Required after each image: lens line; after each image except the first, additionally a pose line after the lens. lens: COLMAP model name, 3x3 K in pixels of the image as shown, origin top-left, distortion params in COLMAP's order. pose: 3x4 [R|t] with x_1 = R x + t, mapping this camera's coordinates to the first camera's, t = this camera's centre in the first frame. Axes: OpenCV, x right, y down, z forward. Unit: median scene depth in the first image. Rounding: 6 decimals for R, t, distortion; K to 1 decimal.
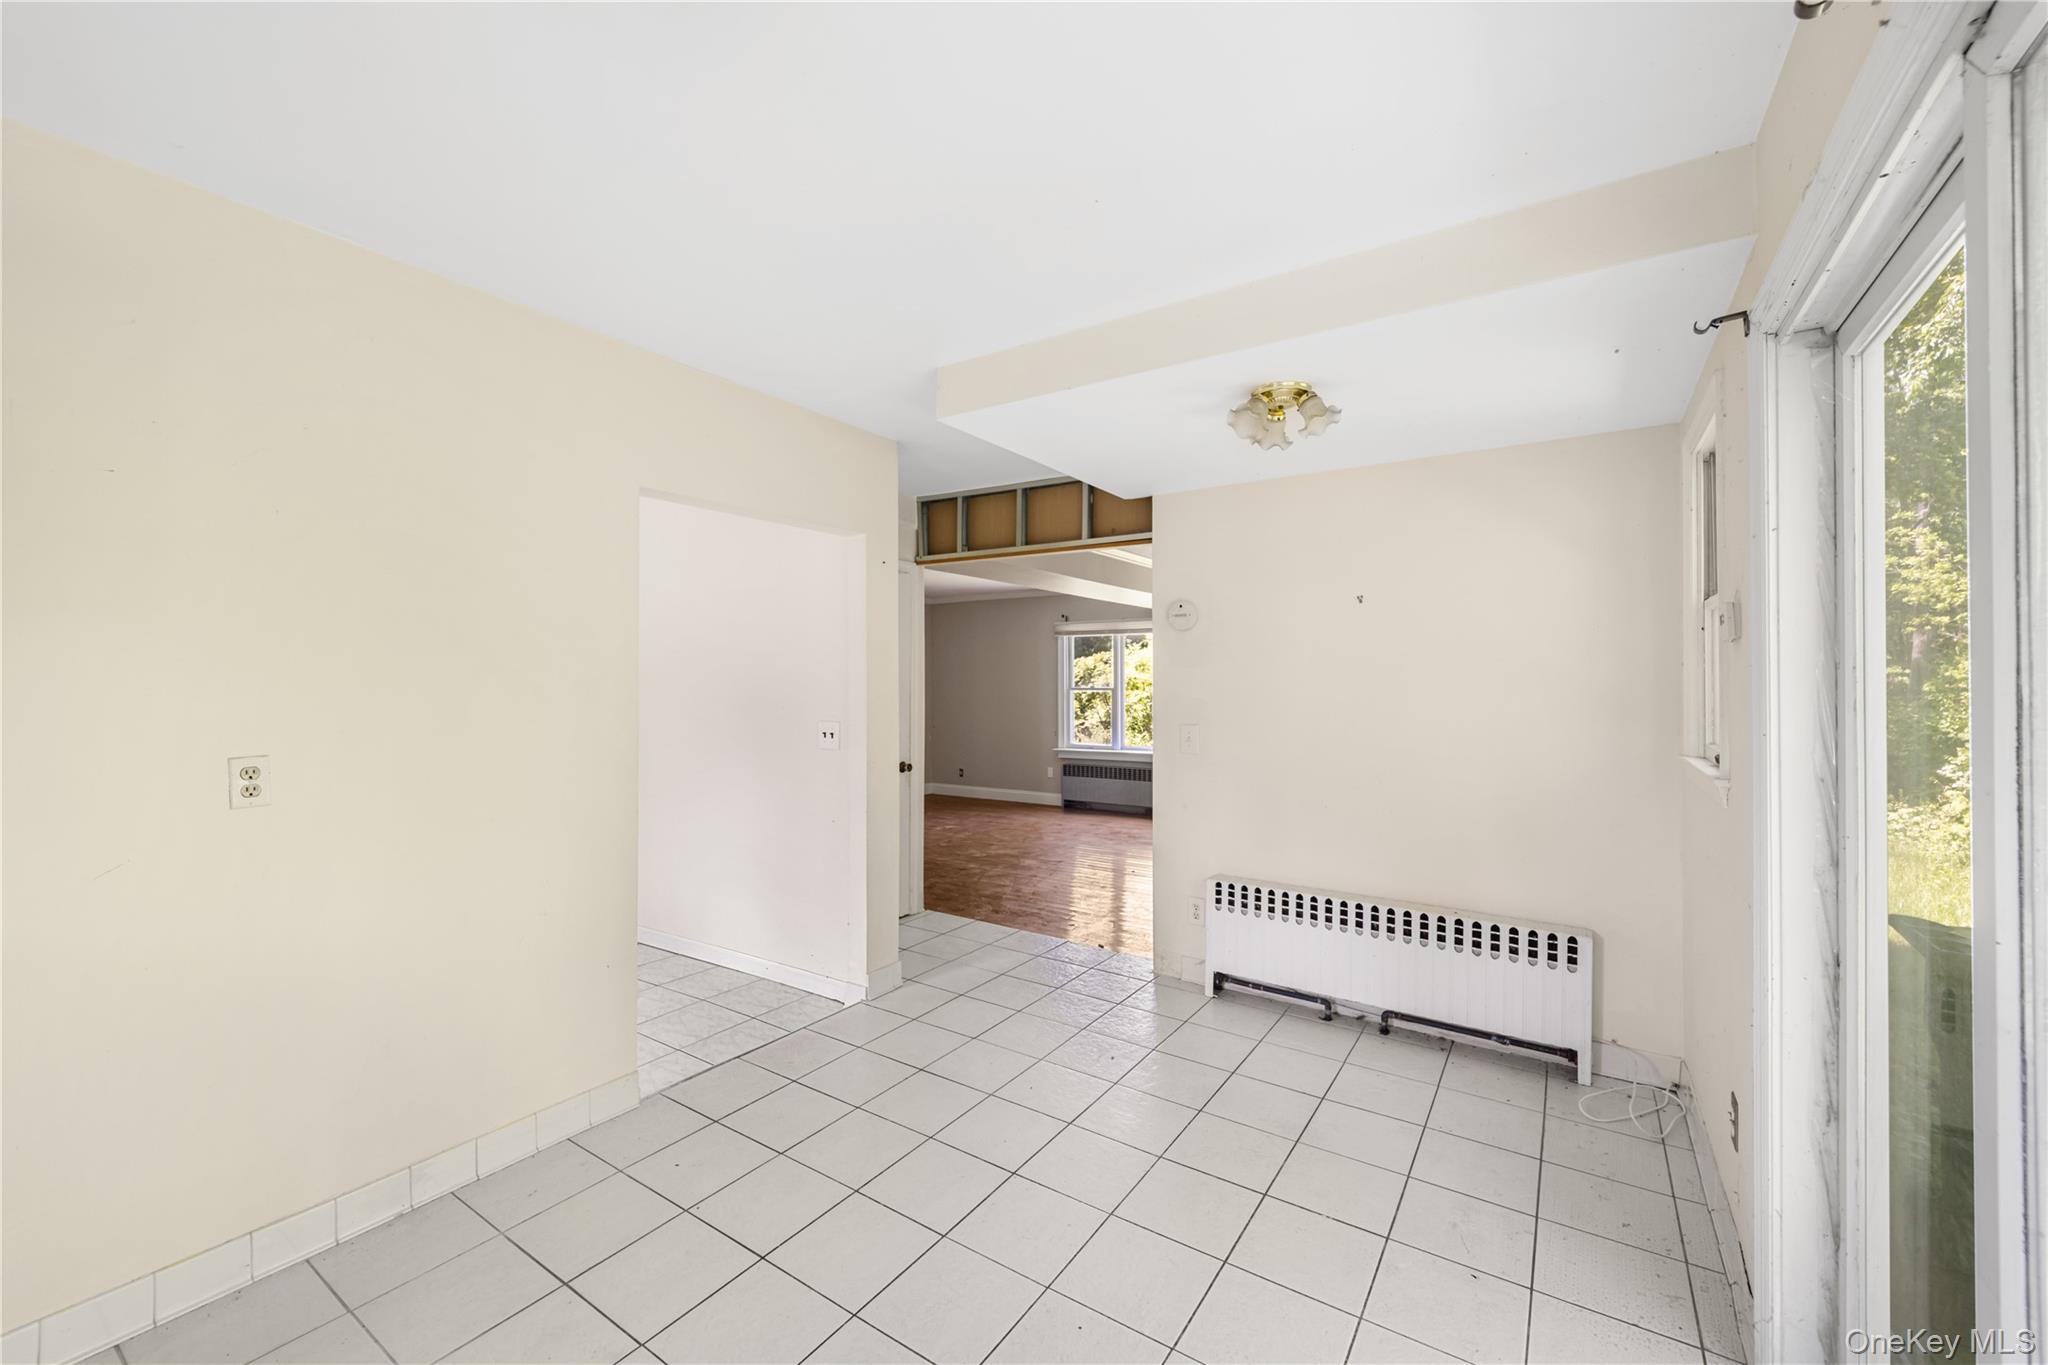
lens RADIAL K [[823.7, 0, 1020.7], [0, 823.7, 675.0], [0, 0, 1]] dist [-0.001691, -0.000062]
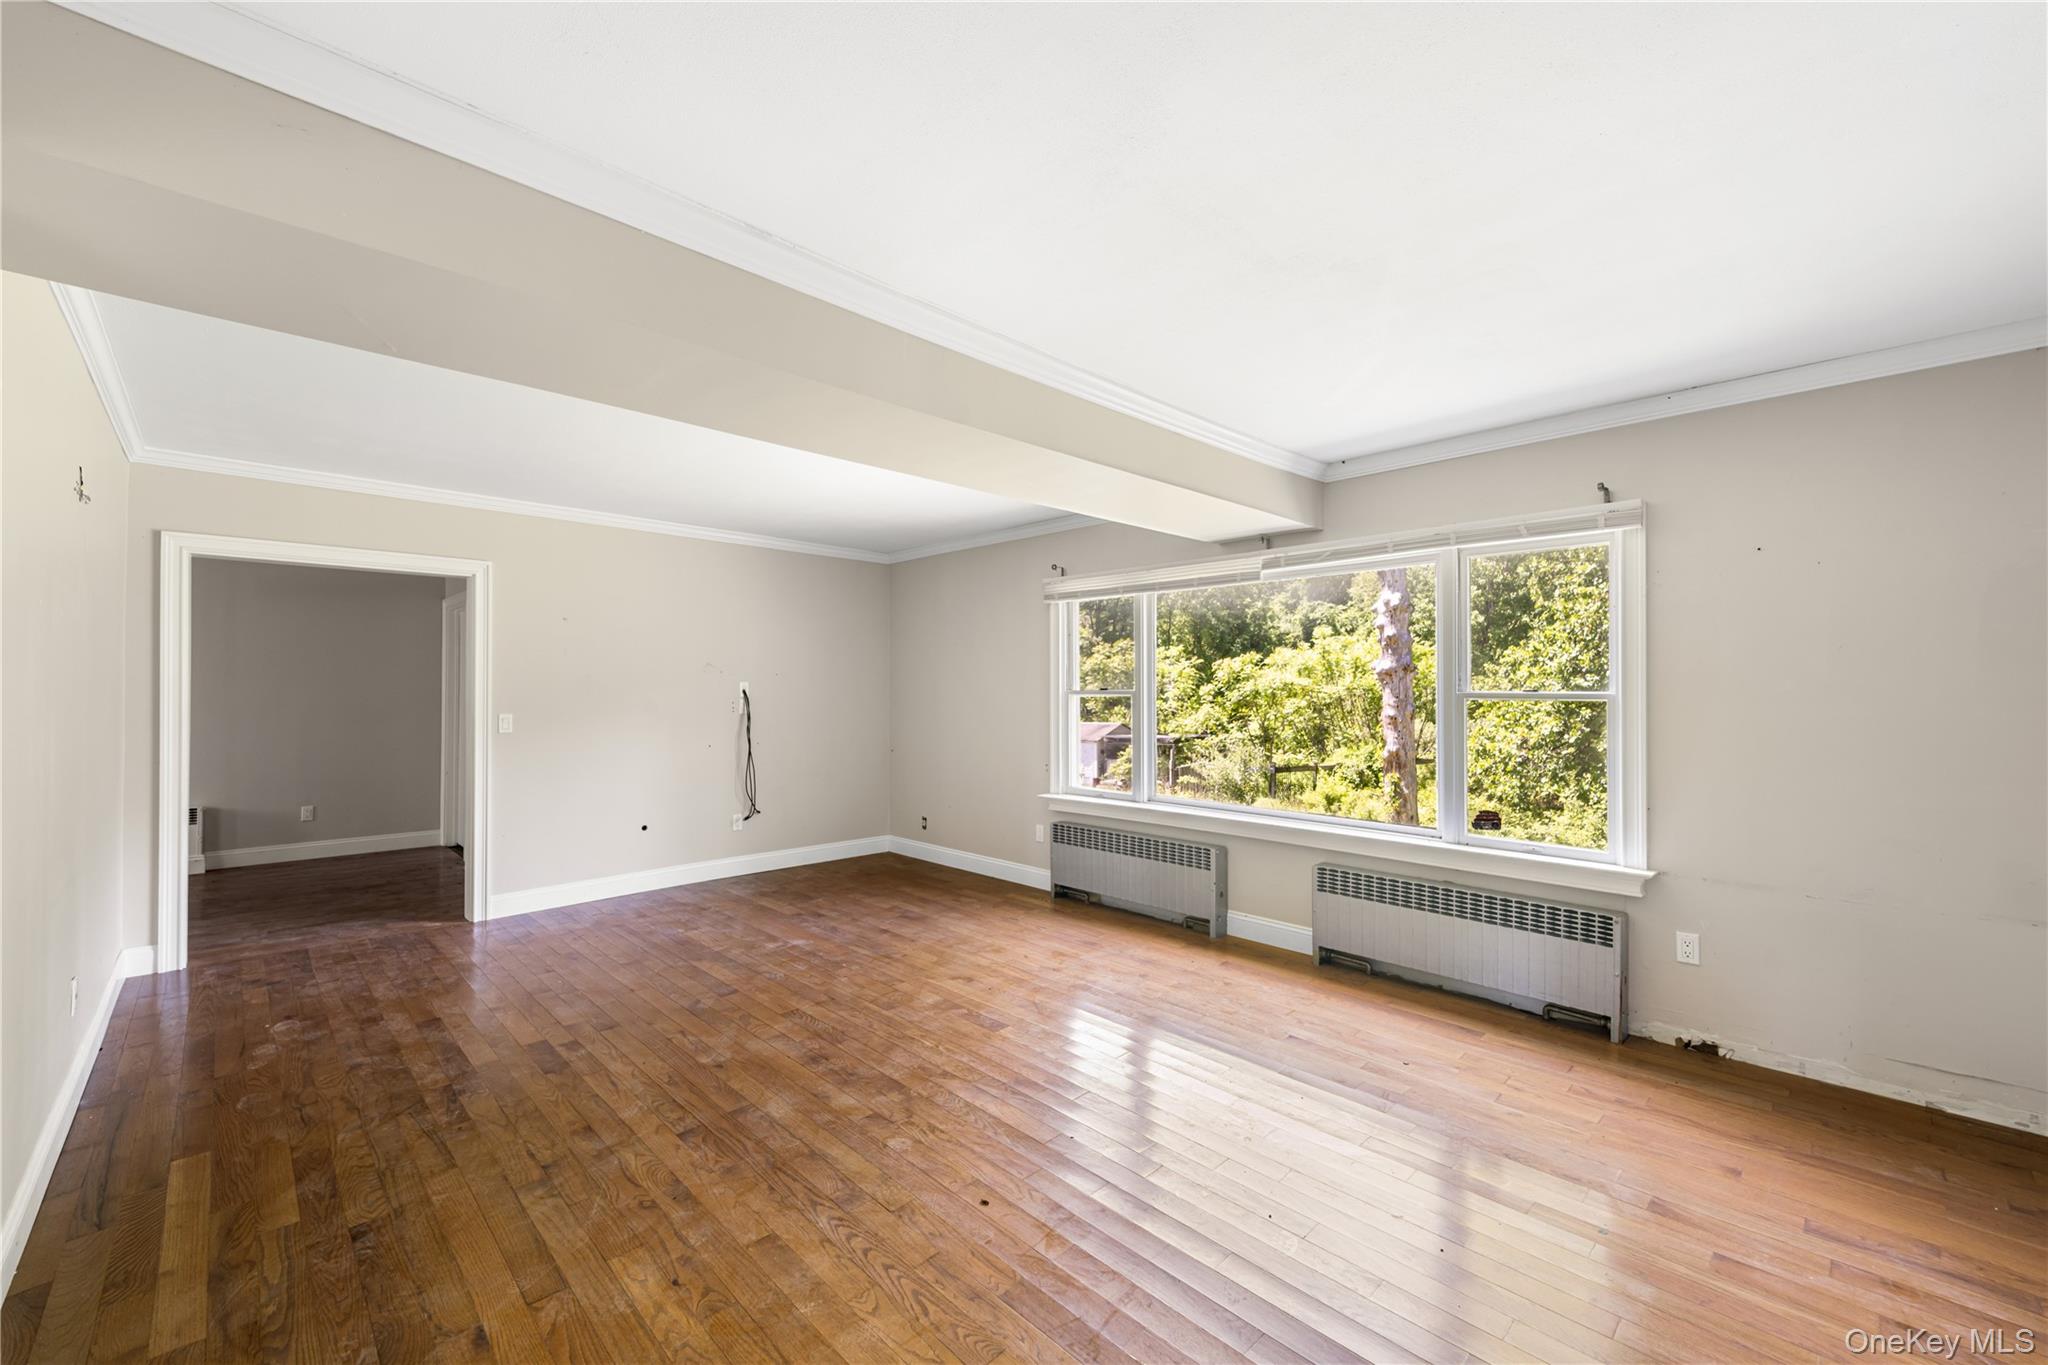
lens RADIAL K [[823.7, 0, 1023.1], [0, 823.7, 680.8], [0, 0, 1]] dist [-0.001691, -0.000062]
pose [[0.978240, -0.000633, -0.207477, 0.149147], [0.000101, 0.999997, -0.002571, 0.010688], [0.207478, 0.002494, 0.978236, 0.428456]]
